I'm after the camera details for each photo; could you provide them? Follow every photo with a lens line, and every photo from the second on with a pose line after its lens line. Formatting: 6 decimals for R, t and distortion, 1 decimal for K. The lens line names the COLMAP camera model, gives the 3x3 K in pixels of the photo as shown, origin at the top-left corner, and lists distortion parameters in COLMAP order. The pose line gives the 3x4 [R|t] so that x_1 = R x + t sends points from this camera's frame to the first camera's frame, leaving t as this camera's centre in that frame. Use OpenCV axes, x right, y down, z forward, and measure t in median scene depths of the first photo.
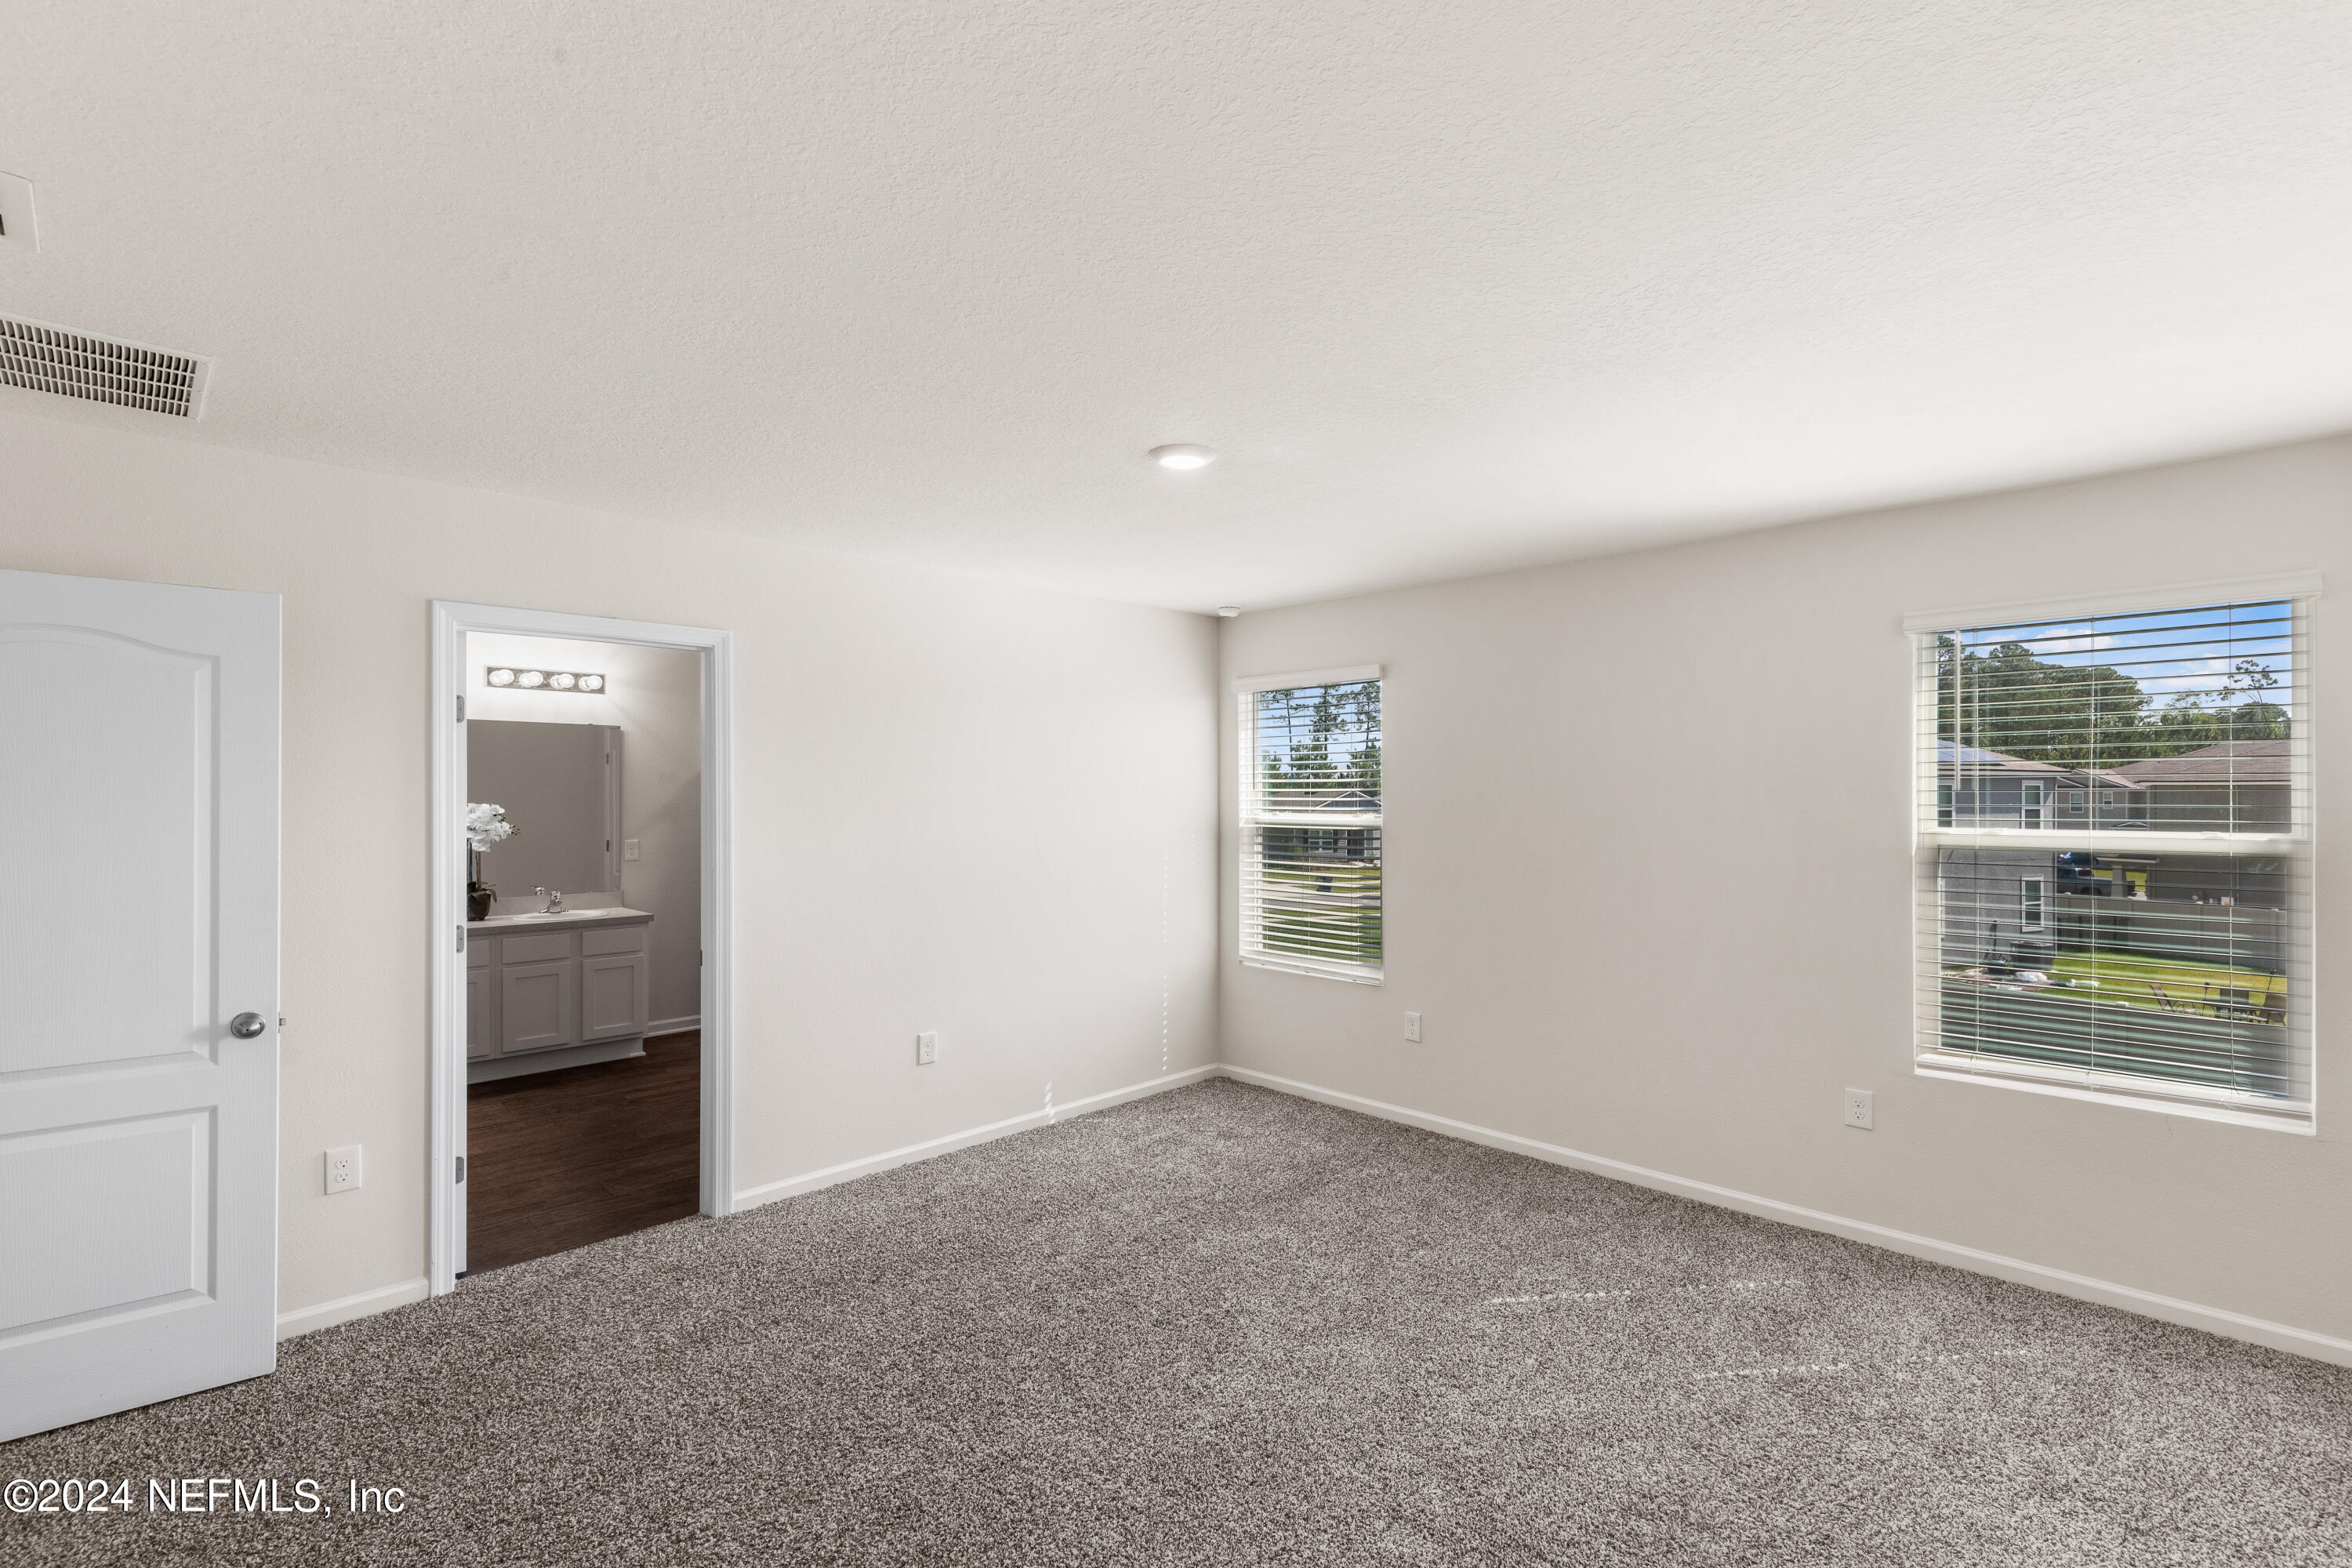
lens RADIAL K [[1076.1, 0, 1193.8], [0, 1076.1, 773.4], [0, 0, 1]] dist [0.009696, -0.000044]
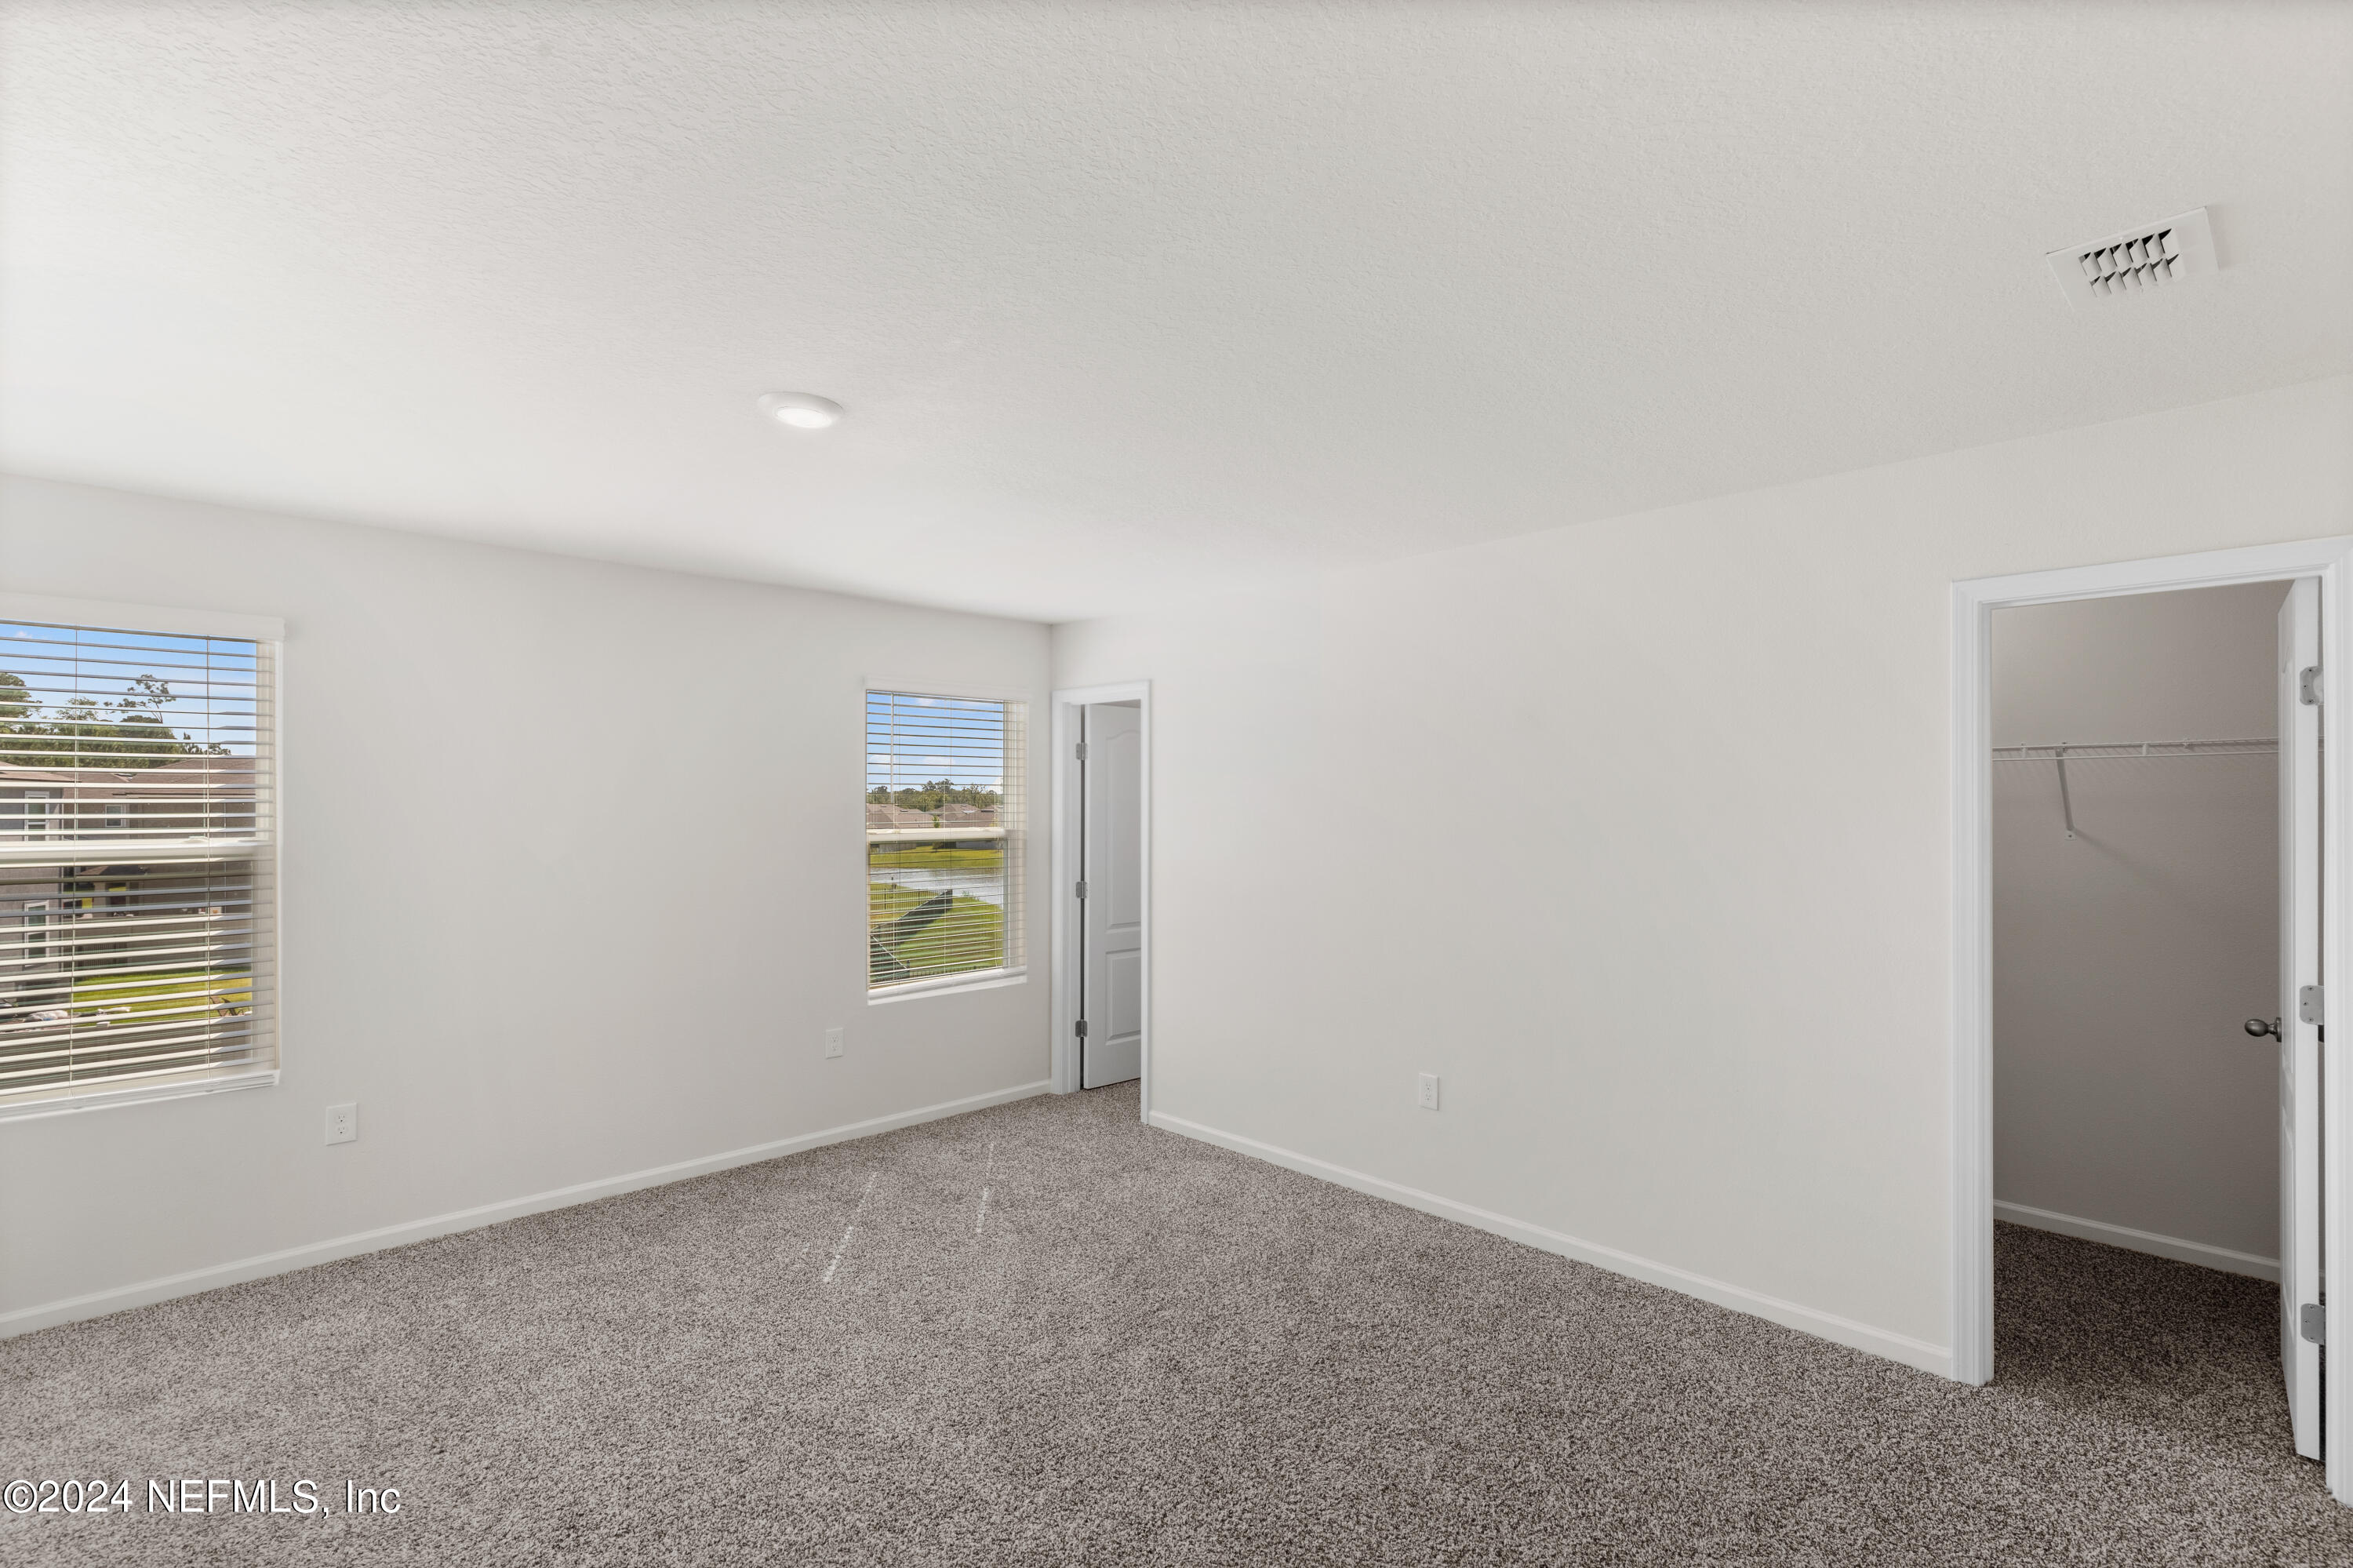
lens RADIAL K [[1076.6, 0, 1184.1], [0, 1076.6, 782.8], [0, 0, 1]] dist [0.009696, -0.000044]
pose [[0.014915, 0.017569, 0.999734, -0.556242], [-0.019140, 0.999667, -0.017283, 0.004625], [-0.999706, -0.018877, 0.015246, 0.440068]]
